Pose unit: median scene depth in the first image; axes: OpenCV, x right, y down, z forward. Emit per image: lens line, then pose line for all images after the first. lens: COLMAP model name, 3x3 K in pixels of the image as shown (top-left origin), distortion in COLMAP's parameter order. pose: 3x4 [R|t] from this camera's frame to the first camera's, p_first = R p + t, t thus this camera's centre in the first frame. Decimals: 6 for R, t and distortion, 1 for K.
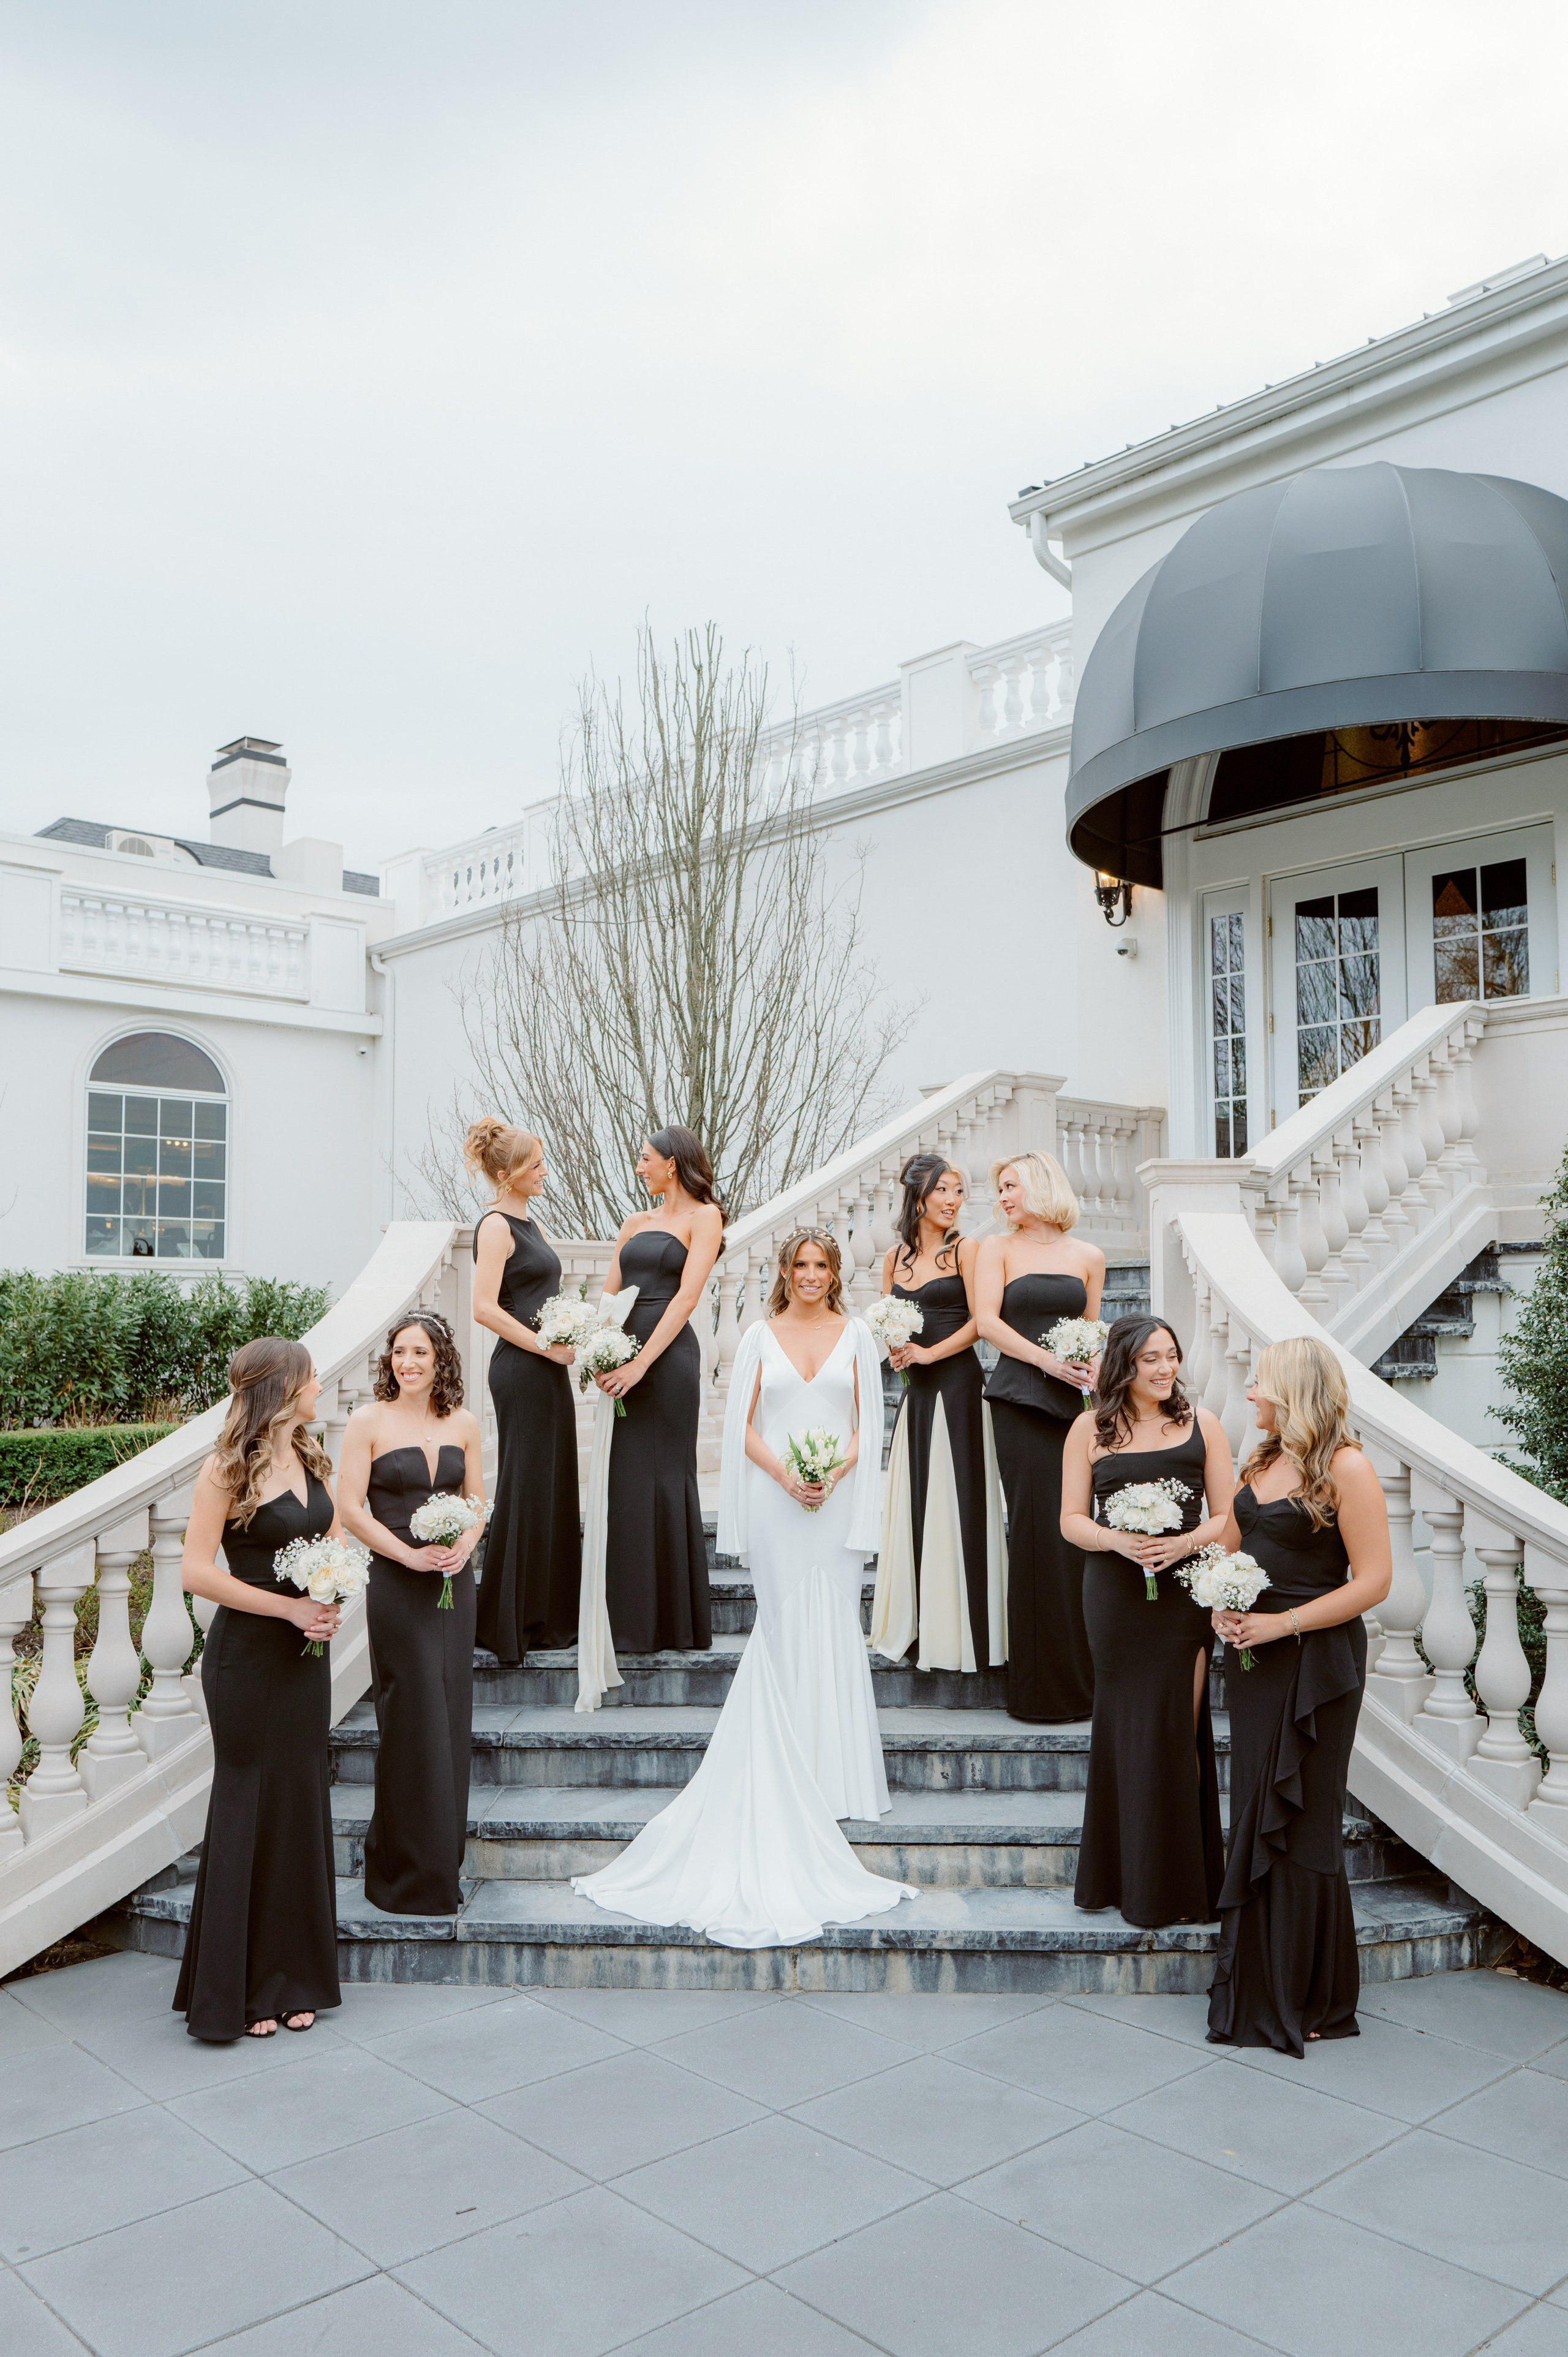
lens RADIAL K [[1816.3, 0, 779.0], [0, 1816.3, 1272.8], [0, 0, 1]] dist [-0.024961, 0.054730]
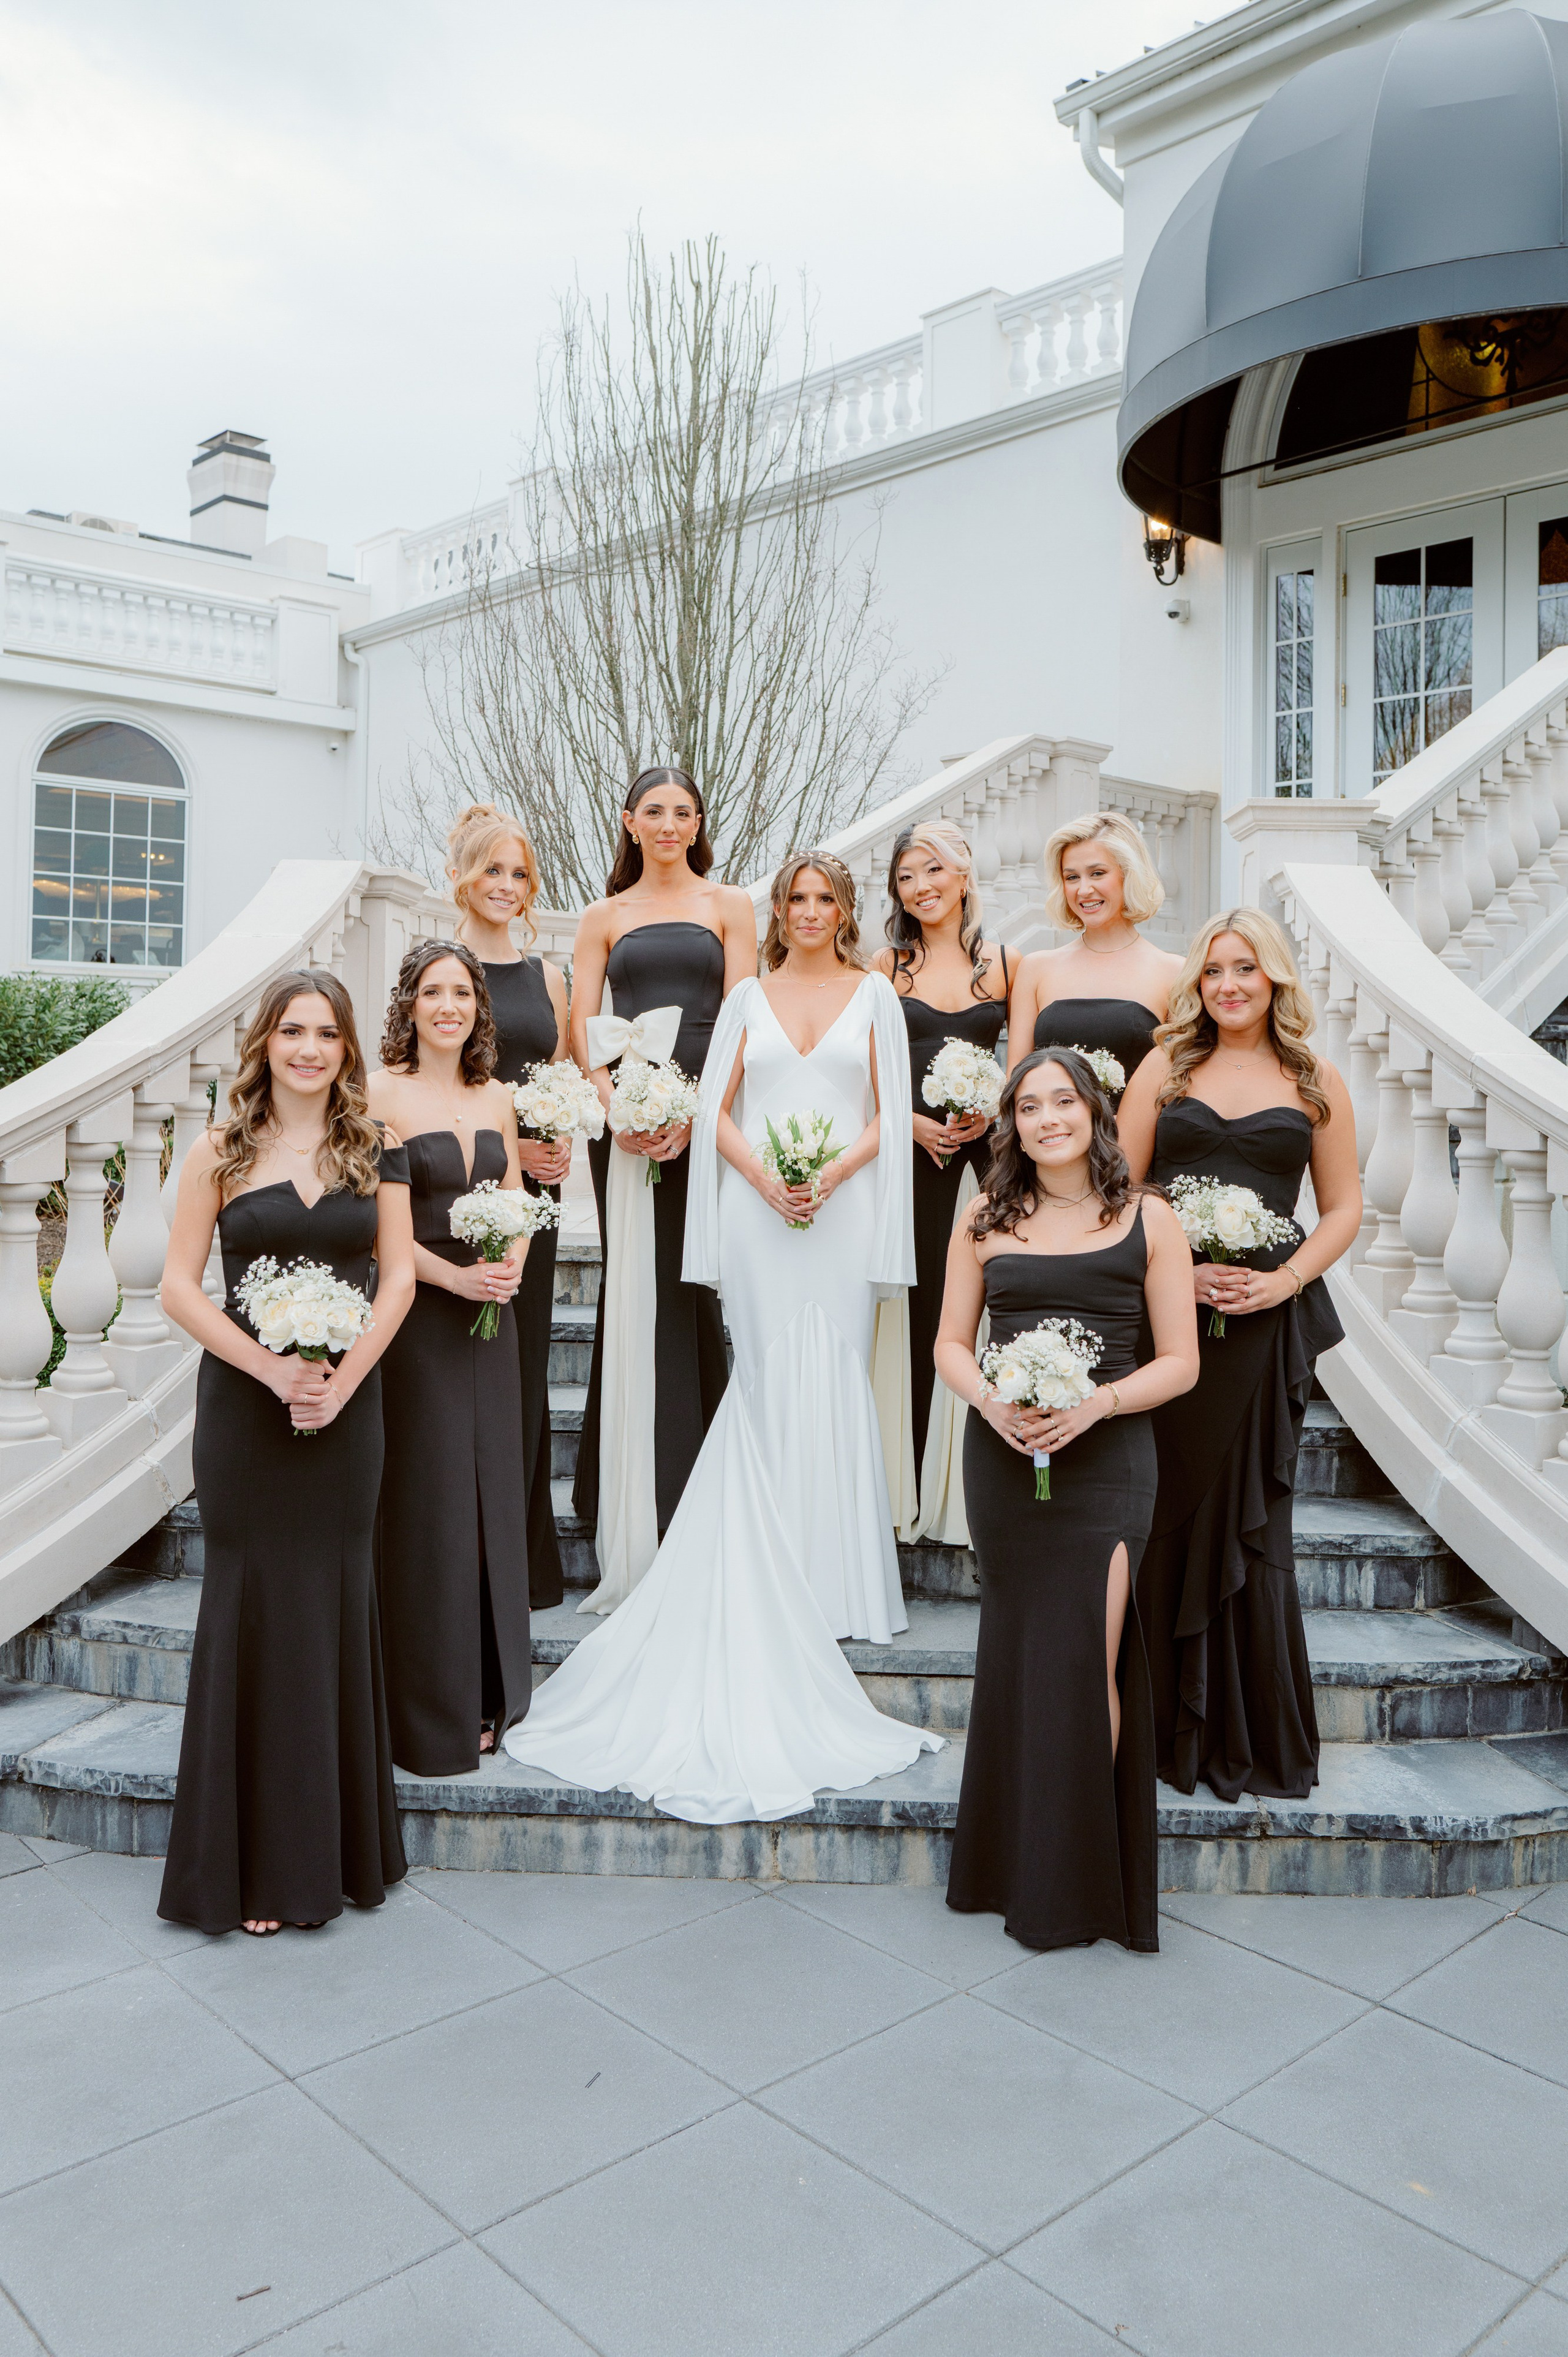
lens RADIAL K [[1834.5, 0, 791.4], [0, 1834.5, 1069.5], [0, 0, 1]] dist [-0.002231, 0.005676]
pose [[0.999821, 0.017328, 0.007564, 0.002530], [-0.017562, 0.999332, 0.032063, 0.027091], [-0.007004, -0.032190, 0.999457, 0.162305]]
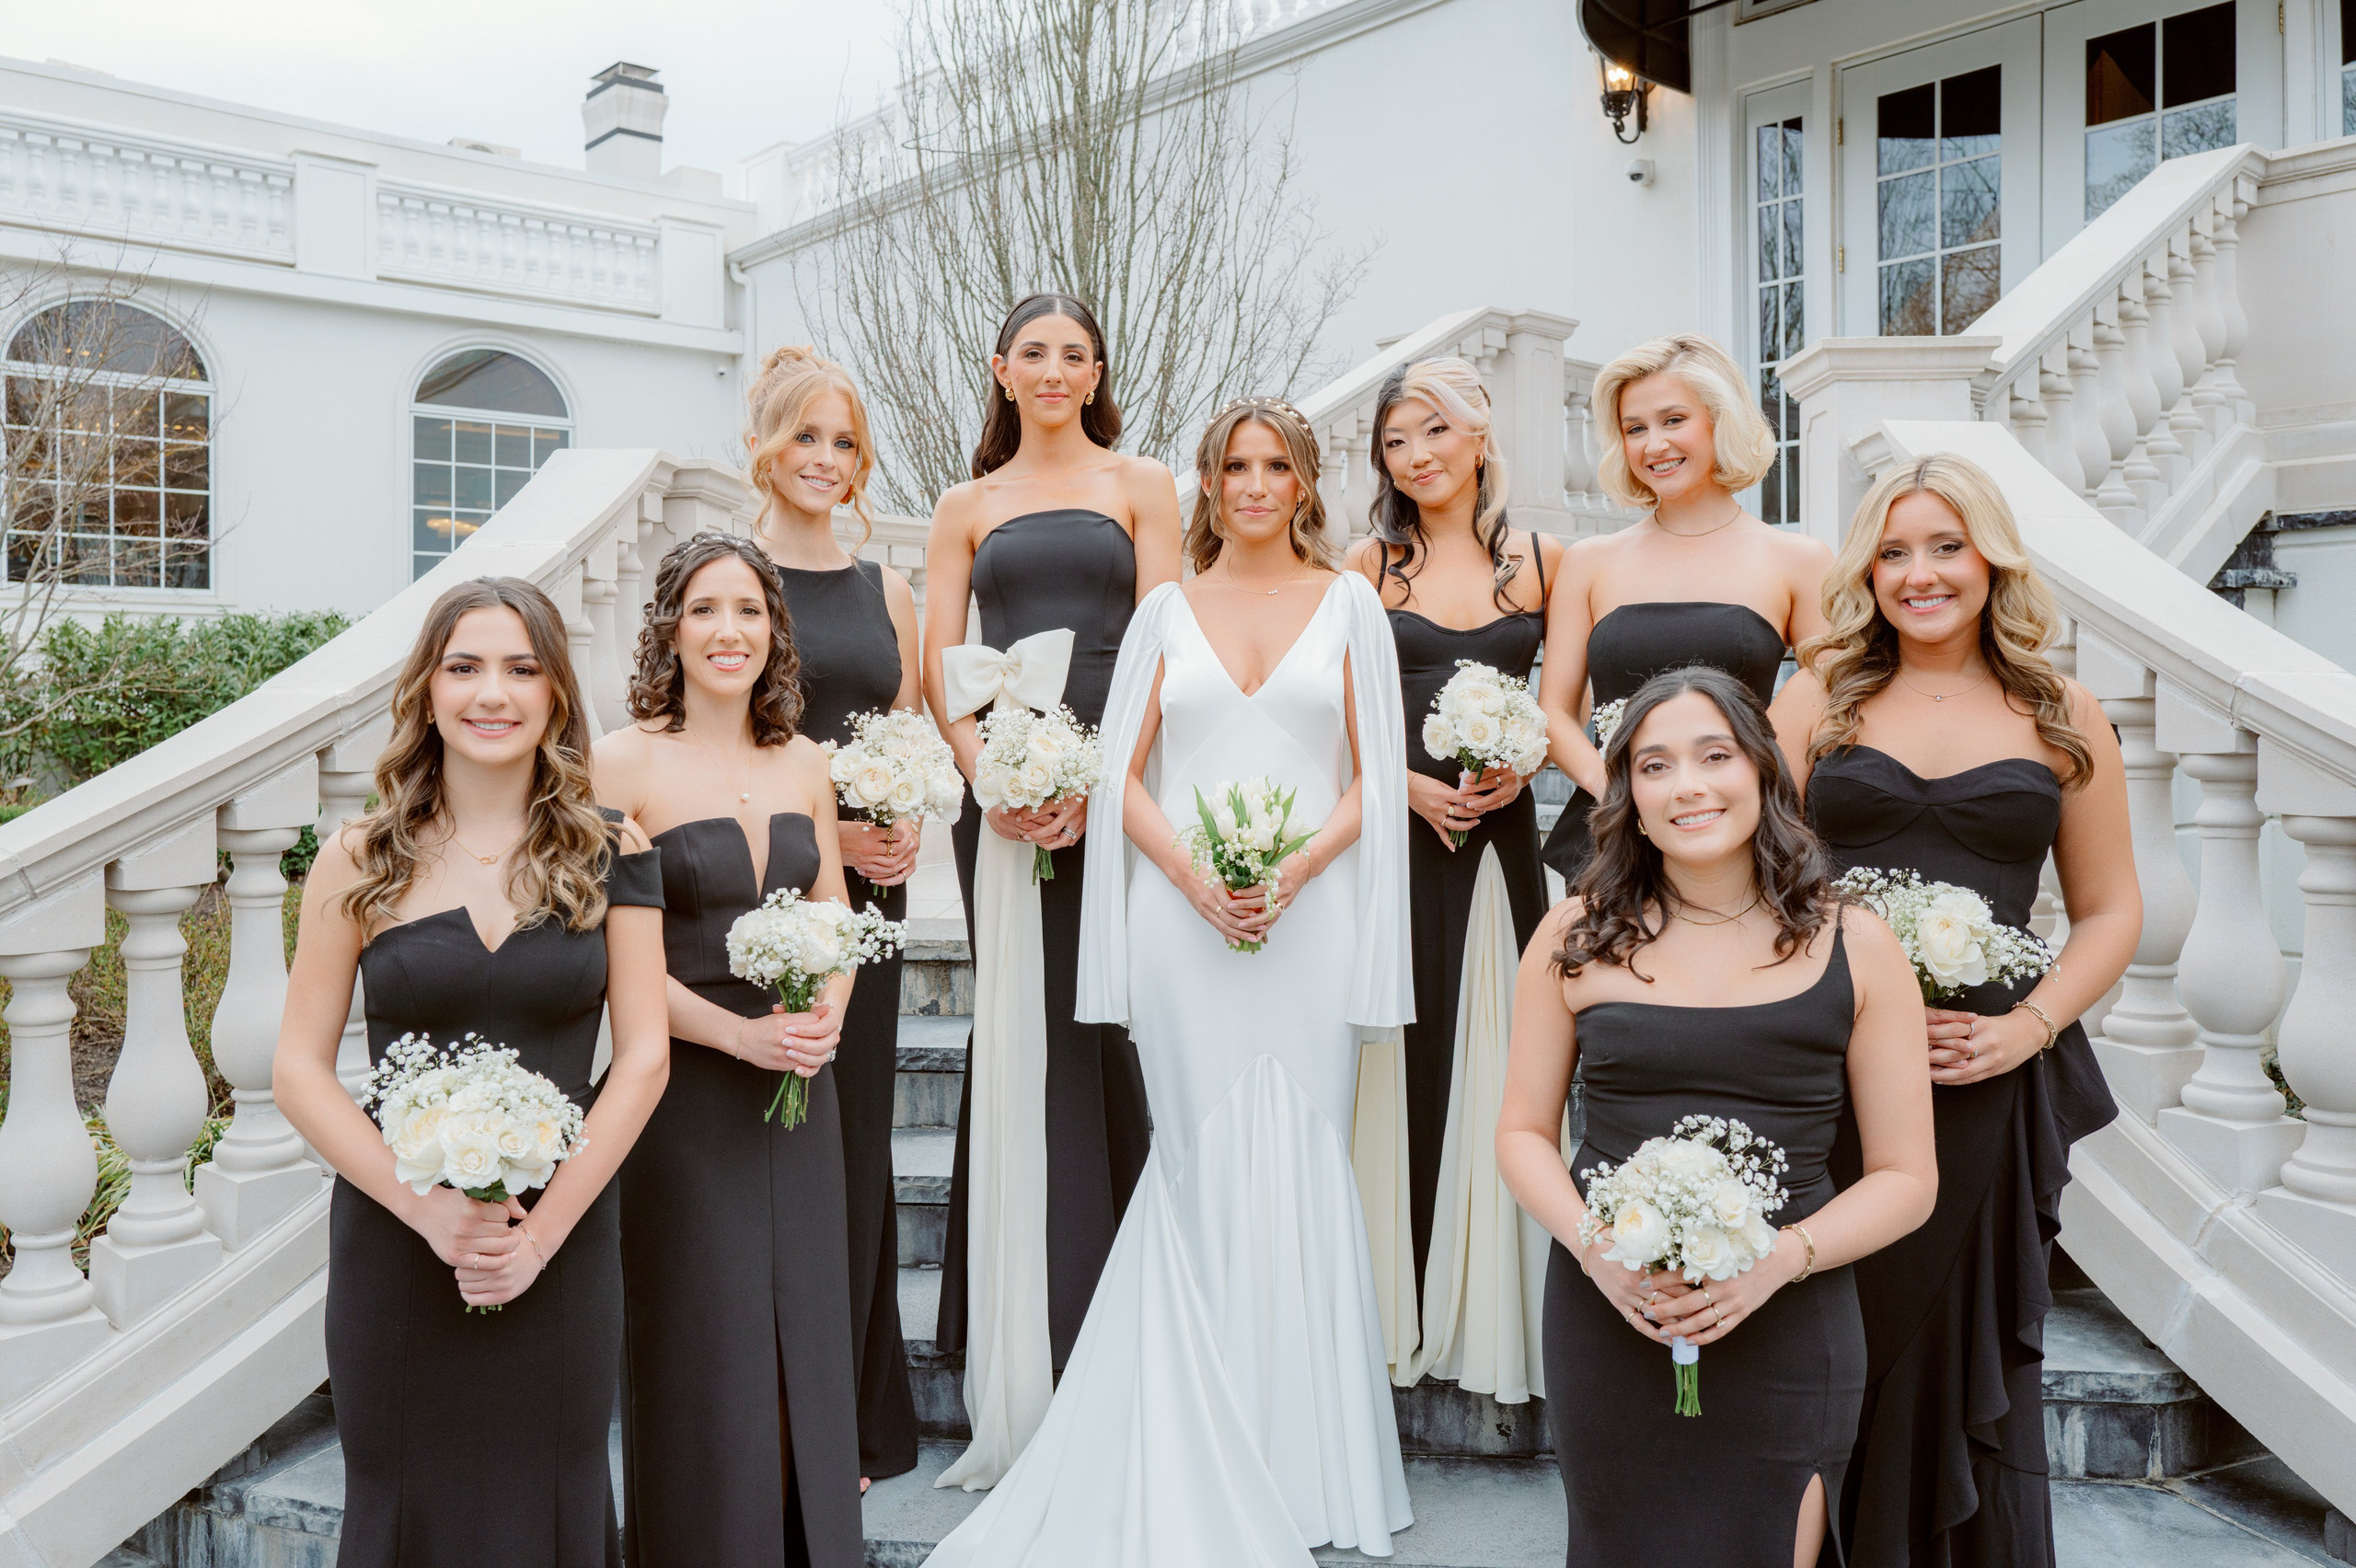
lens RADIAL K [[1820.0, 0, 1121.7], [0, 1820.0, 712.8], [0, 0, 1]] dist [0.021132, 0.008843]
pose [[0.999383, 0.000706, -0.035119, -0.002120], [0.000720, 0.999176, 0.040574, 0.029028], [0.035119, -0.040574, 0.998559, 0.317428]]
